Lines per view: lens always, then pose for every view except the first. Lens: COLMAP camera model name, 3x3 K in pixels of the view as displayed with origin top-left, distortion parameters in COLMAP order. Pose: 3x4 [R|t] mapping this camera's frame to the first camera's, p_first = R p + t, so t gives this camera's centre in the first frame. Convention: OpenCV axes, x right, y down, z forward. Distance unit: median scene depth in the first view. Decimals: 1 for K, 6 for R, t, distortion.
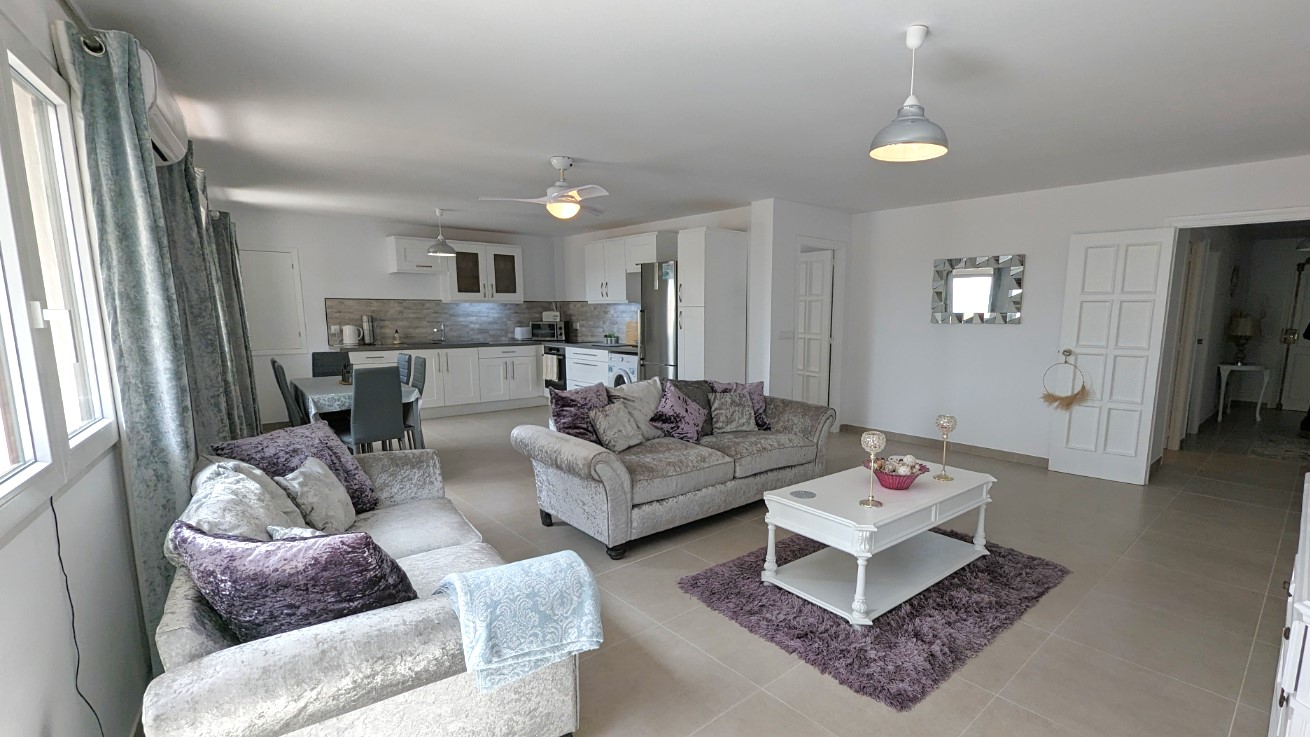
lens RADIAL K [[596.9, 0, 703.6], [0, 596.9, 396.8], [0, 0, 1]] dist [0.014235, 0.000035]
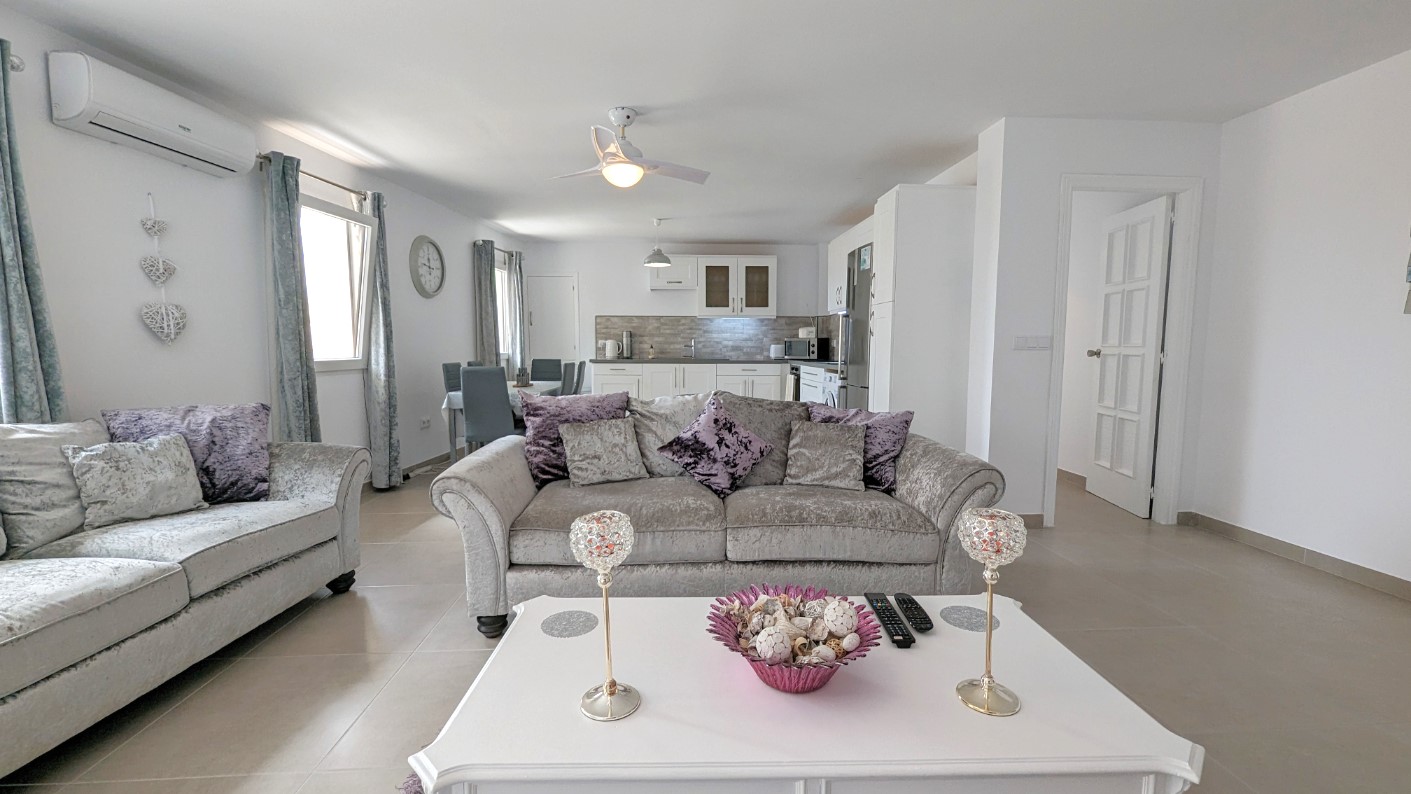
lens RADIAL K [[585.7, 0, 709.0], [0, 585.7, 398.7], [0, 0, 1]] dist [-0.001827, 0.000558]
pose [[0.770658, 0.055611, -0.634818, 0.213368], [-0.091779, 0.995485, -0.024213, -0.003597], [0.630605, 0.076923, 0.772283, 0.285158]]
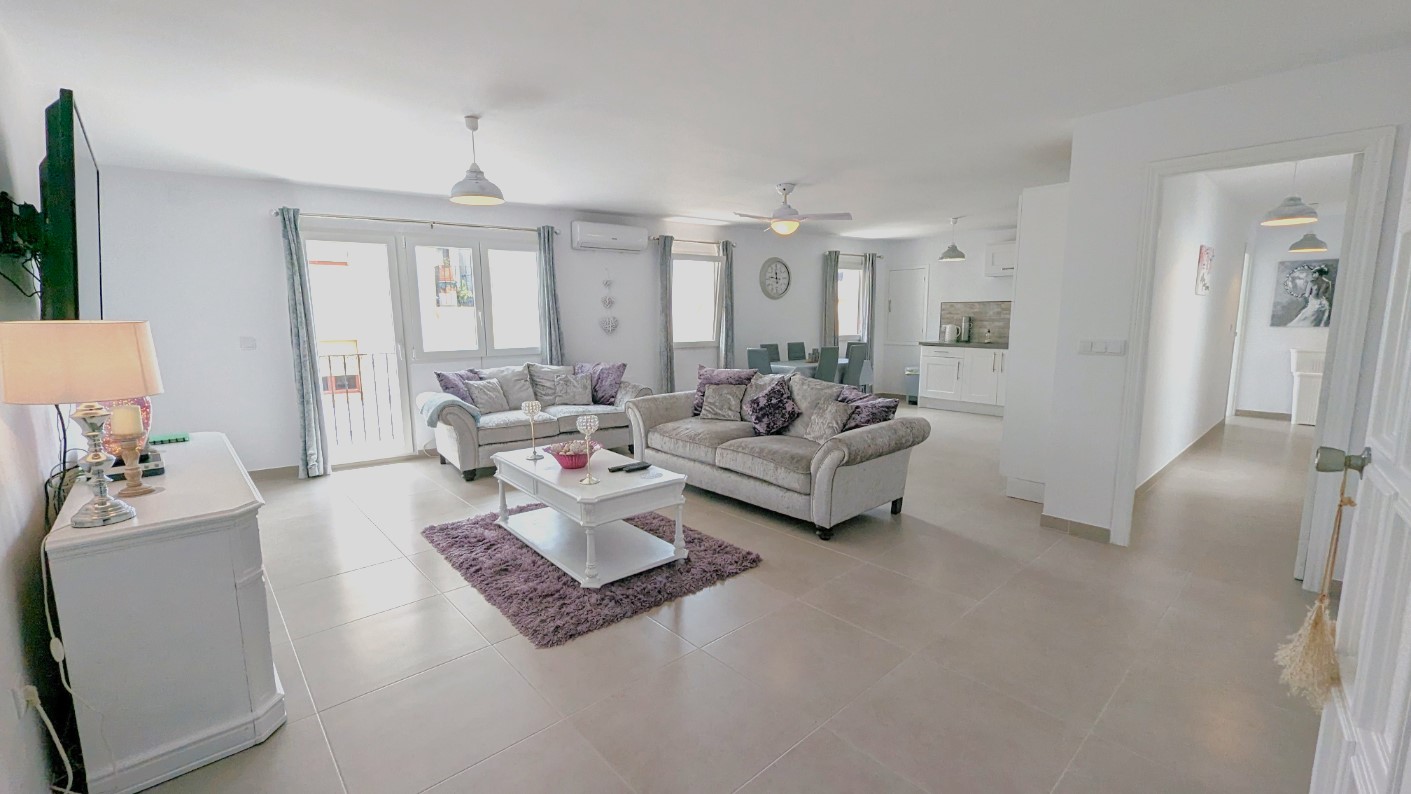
lens RADIAL K [[585.7, 0, 704.9], [0, 585.7, 401.7], [0, 0, 1]] dist [-0.001827, 0.000558]
pose [[-0.021294, 0.142114, -0.989621, 0.563591], [-0.141513, 0.979451, 0.143698, -0.063329], [0.989707, 0.143105, -0.000746, 0.508886]]
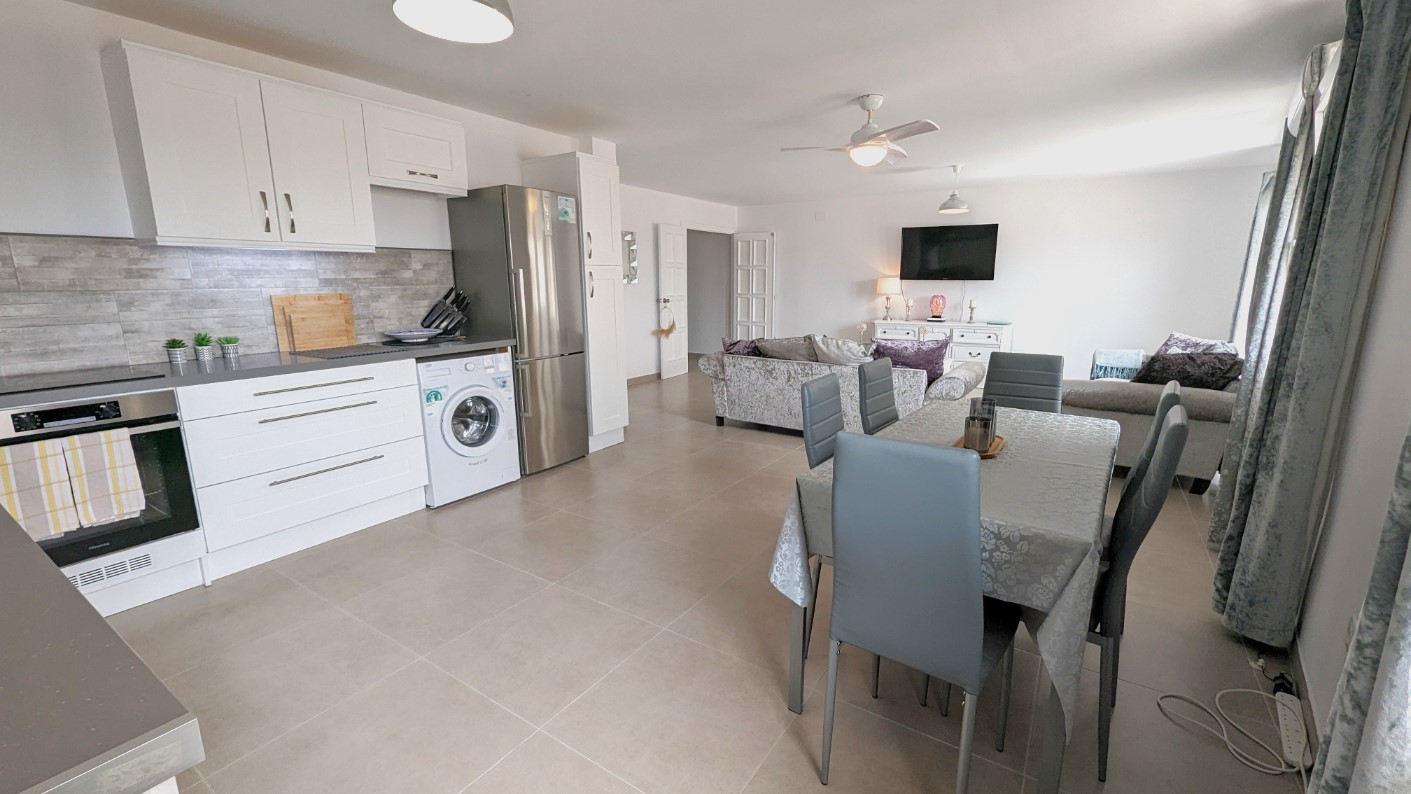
lens RADIAL K [[585.7, 0, 710.4], [0, 585.7, 398.6], [0, 0, 1]] dist [-0.001827, 0.000558]
pose [[-0.249624, -0.194831, 0.948540, -0.605385], [0.144194, 0.961150, 0.235368, -0.113571], [-0.957547, 0.195528, -0.211833, 0.838107]]
